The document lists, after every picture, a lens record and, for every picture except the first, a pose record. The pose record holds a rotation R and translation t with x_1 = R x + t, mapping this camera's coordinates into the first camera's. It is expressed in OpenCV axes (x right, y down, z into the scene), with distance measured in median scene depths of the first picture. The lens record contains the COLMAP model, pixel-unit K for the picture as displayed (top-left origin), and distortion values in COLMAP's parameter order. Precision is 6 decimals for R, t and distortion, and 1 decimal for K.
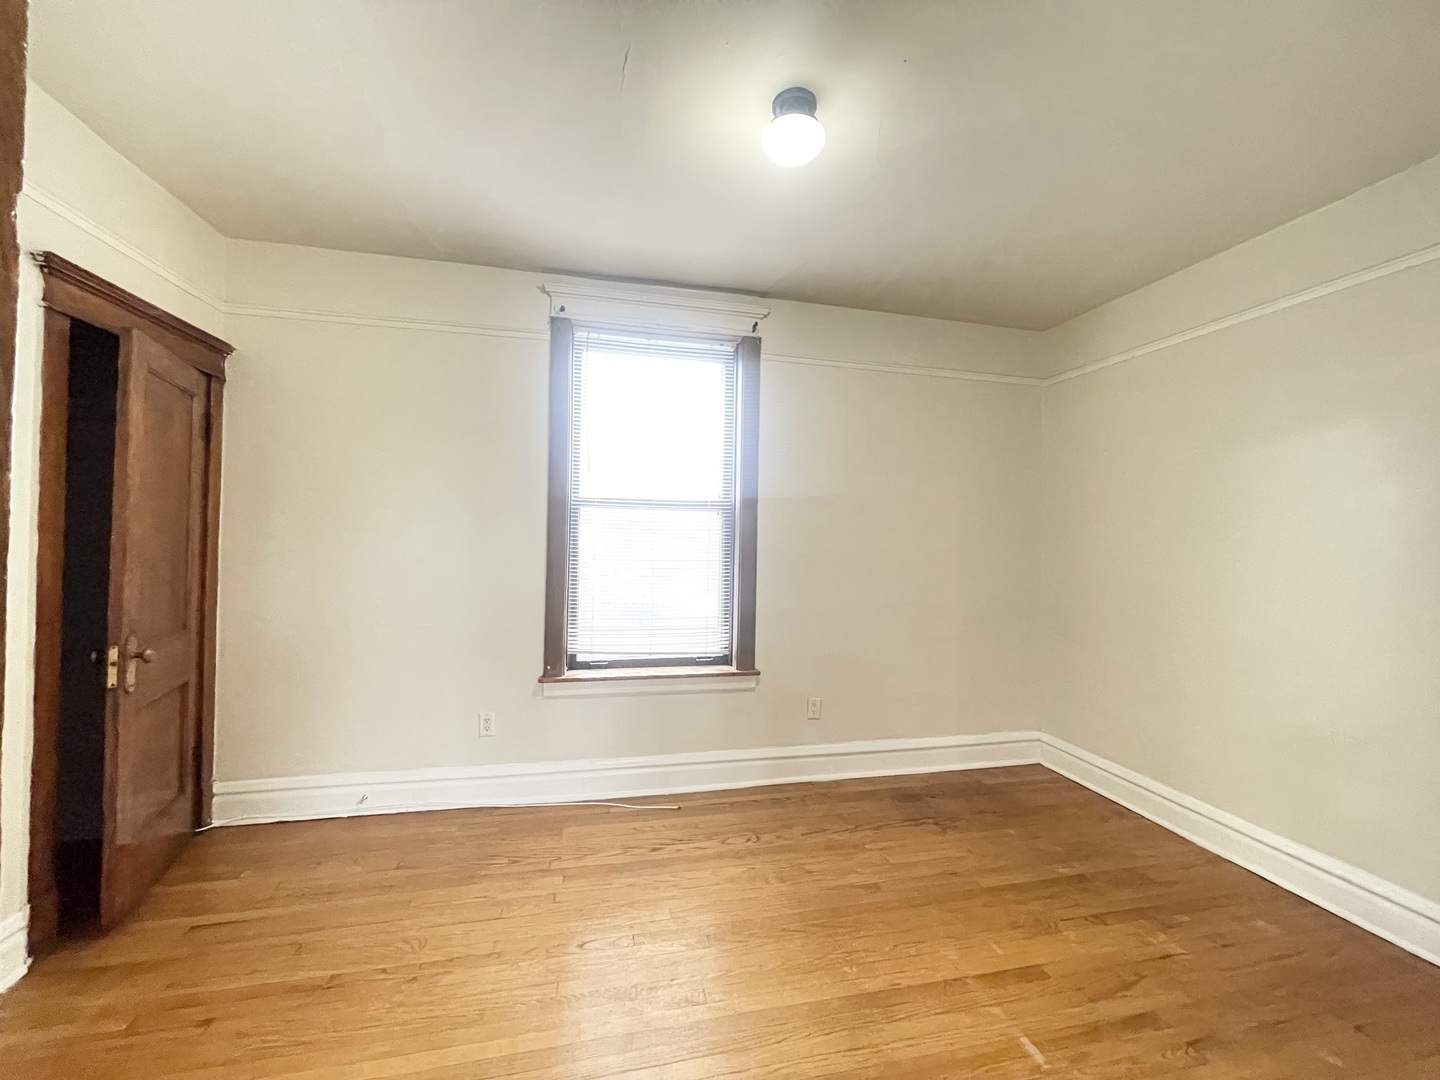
lens RADIAL K [[571.3, 0, 724.0], [0, 571.3, 541.8], [0, 0, 1]] dist [-0.002639, 0.000386]
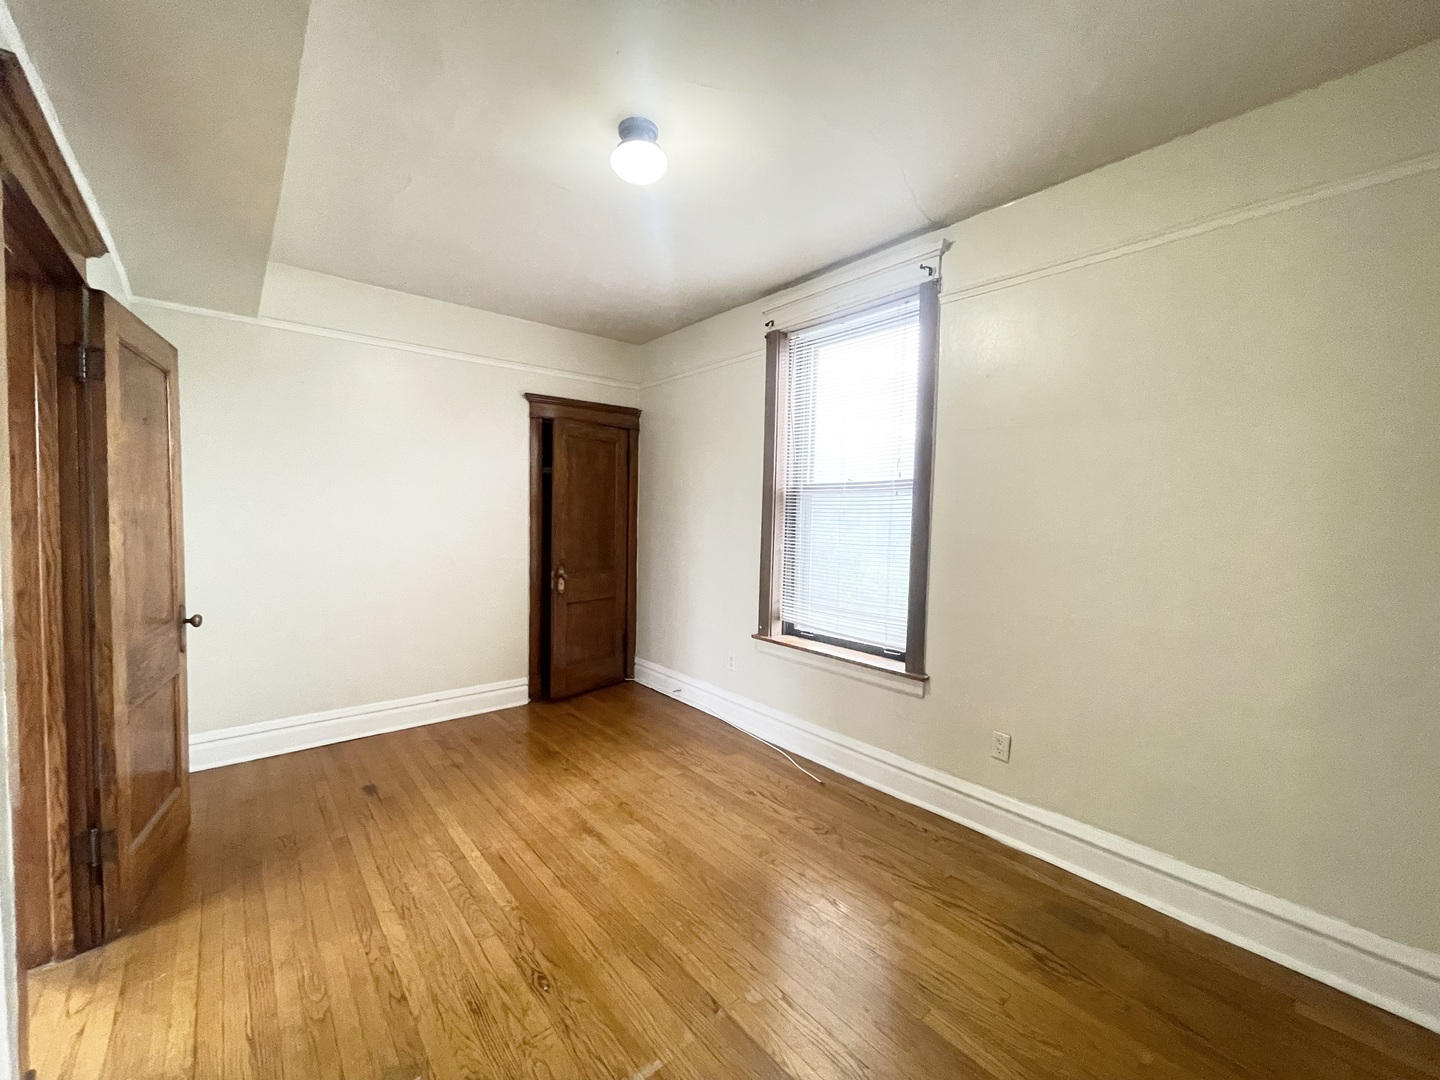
lens RADIAL K [[571.3, 0, 719.9], [0, 571.3, 552.5], [0, 0, 1]] dist [-0.002639, 0.000386]
pose [[0.472667, 0.050530, -0.879791, 0.752849], [-0.013769, 0.998656, 0.049960, 0.001373], [0.881134, -0.011500, 0.472727, 0.371412]]
